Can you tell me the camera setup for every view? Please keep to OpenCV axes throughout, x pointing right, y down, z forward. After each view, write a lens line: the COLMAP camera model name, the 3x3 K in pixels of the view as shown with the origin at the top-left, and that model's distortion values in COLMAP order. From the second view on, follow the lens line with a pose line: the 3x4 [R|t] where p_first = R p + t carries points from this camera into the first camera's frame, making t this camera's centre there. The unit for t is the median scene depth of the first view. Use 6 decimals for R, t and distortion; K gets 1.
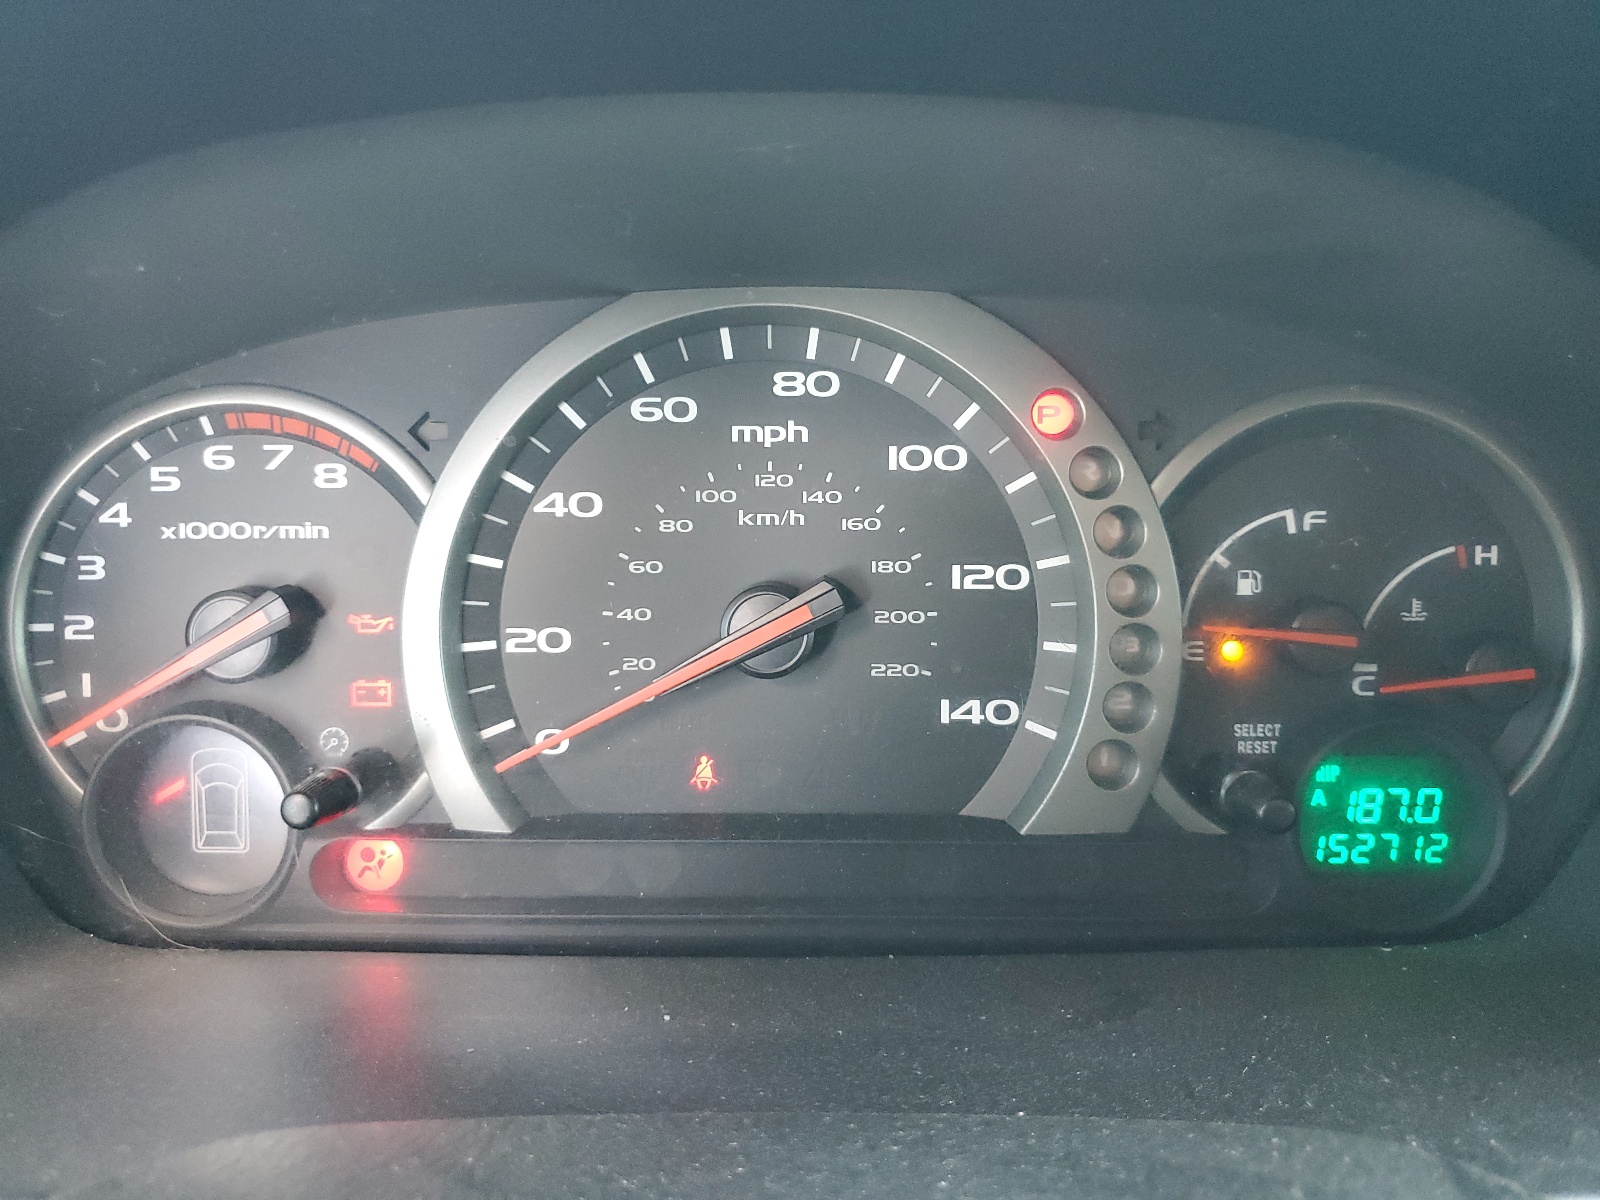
lens RADIAL K [[1227.9, 0, 801.4], [0, 1227.9, 600.8], [0, 0, 1]] dist [-0.048440, -0.002344]
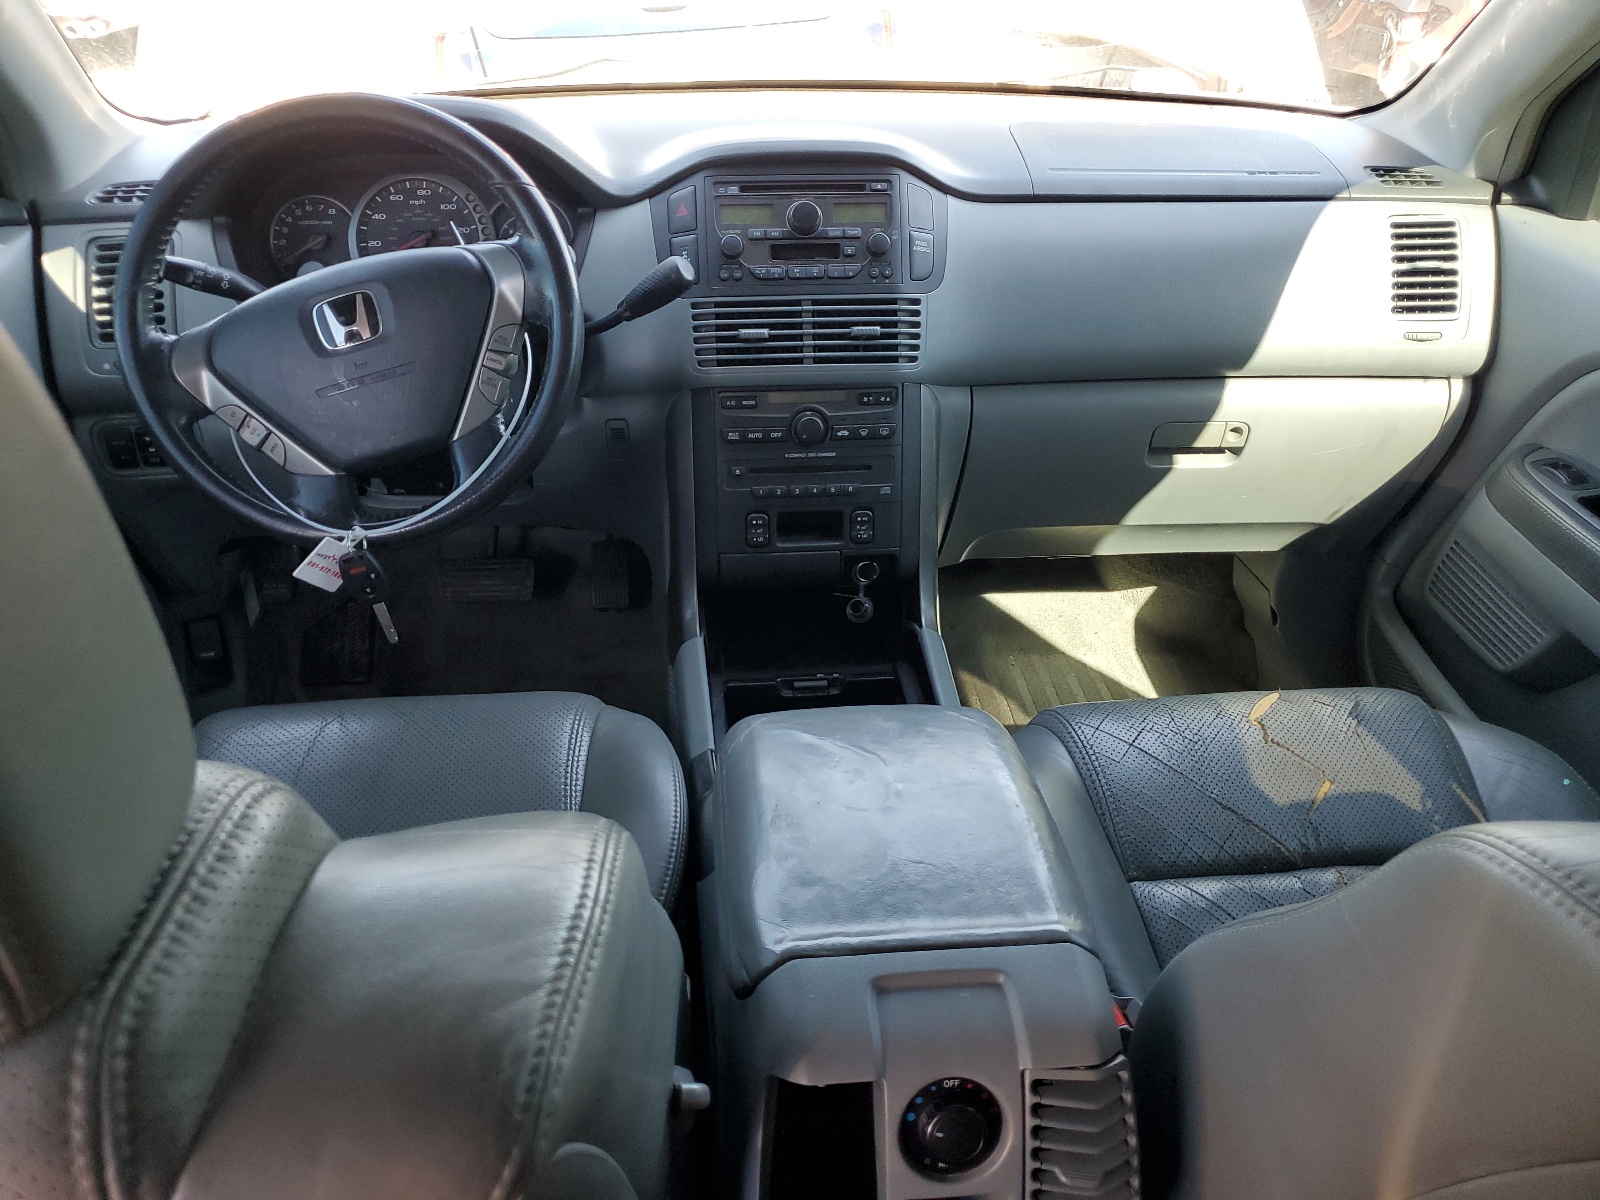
lens RADIAL K [[1227.9, 0, 798.3], [0, 1227.9, 596.6], [0, 0, 1]] dist [-0.048440, -0.002344]
pose [[0.992954, -0.035333, 0.113108, 0.945416], [0.016440, 0.986356, 0.163801, 0.703361], [-0.117352, -0.160788, 0.979988, -4.564216]]
